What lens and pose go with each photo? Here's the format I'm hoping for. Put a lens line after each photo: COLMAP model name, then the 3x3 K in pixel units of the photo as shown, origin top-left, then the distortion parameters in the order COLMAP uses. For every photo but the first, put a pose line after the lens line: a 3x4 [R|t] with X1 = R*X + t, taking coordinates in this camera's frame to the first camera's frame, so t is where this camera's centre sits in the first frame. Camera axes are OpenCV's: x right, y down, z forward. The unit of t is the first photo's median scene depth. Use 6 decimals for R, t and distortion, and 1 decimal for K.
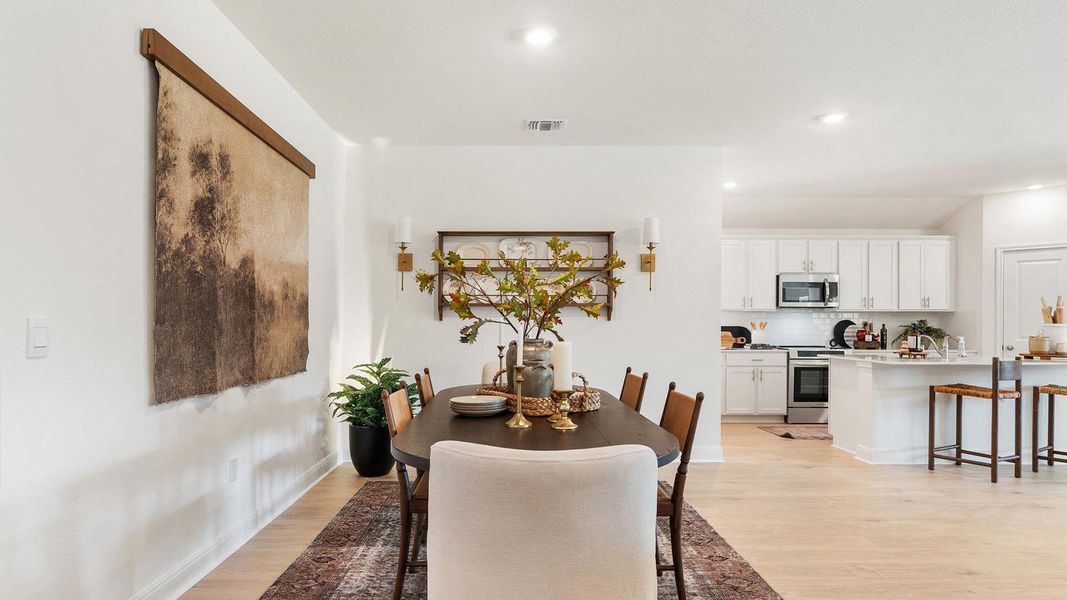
lens RADIAL K [[602.5, 0, 540.2], [0, 602.5, 315.6], [0, 0, 1]] dist [-0.003971, -0.000348]
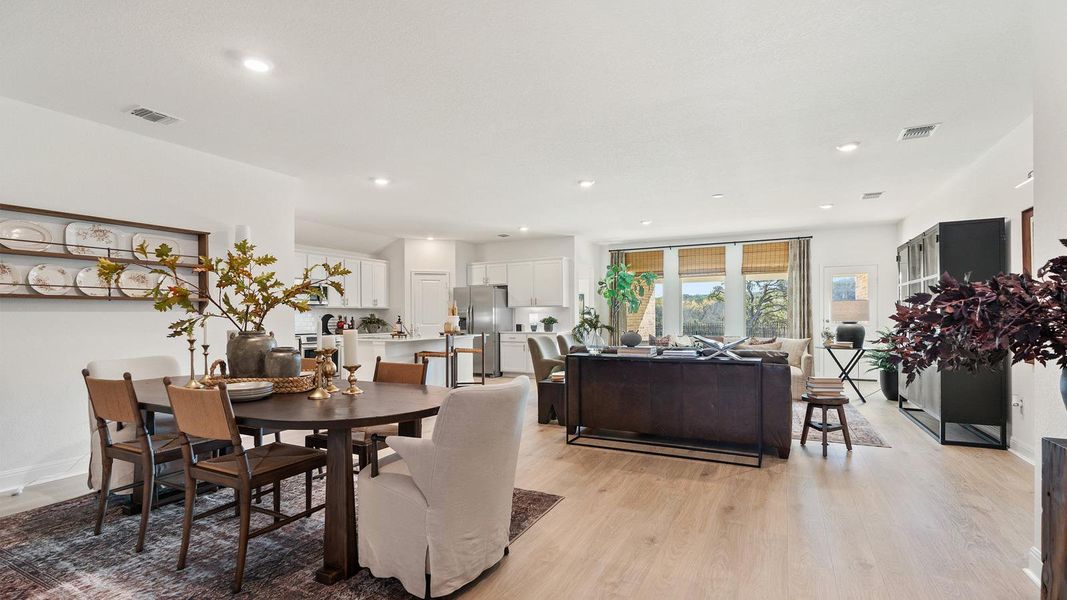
lens RADIAL K [[484.4, 0, 537.8], [0, 484.4, 317.5], [0, 0, 1]] dist [0.017494, 0.000215]
pose [[0.471435, -0.008822, 0.881857, -0.270464], [-0.002701, 0.999931, 0.011447, 0.001002], [-0.881897, -0.007779, 0.471379, 0.043649]]
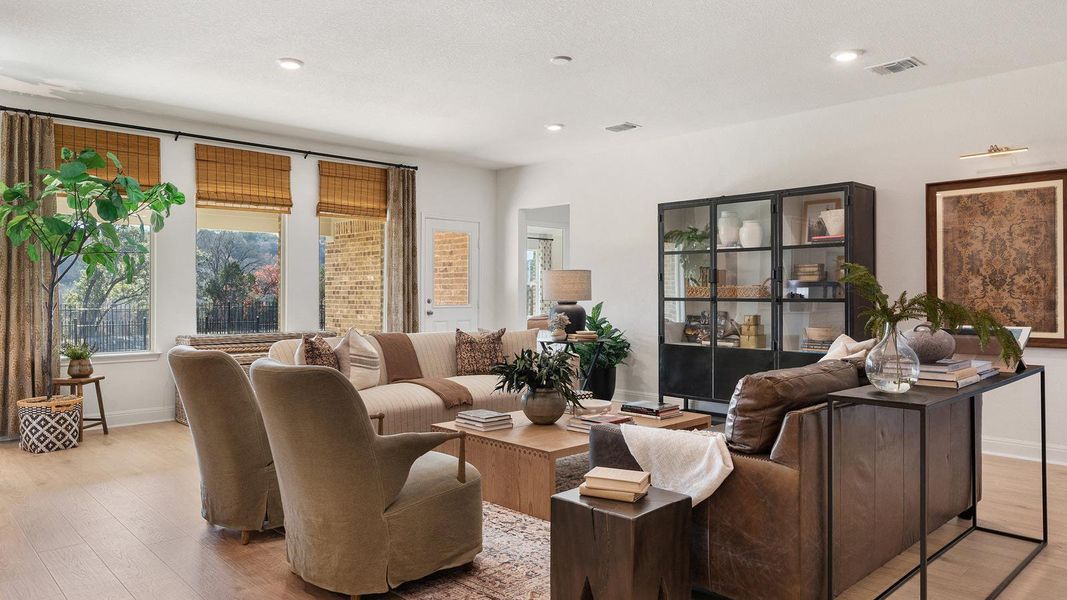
lens RADIAL K [[707.1, 0, 531.1], [0, 707.1, 297.5], [0, 0, 1]] dist [-0.011987, 0.000525]
pose [[-0.671062, -0.008831, 0.741349, 0.192786], [-0.011345, 0.999934, 0.001642, 0.011919], [-0.741315, -0.007309, -0.671118, 0.640437]]
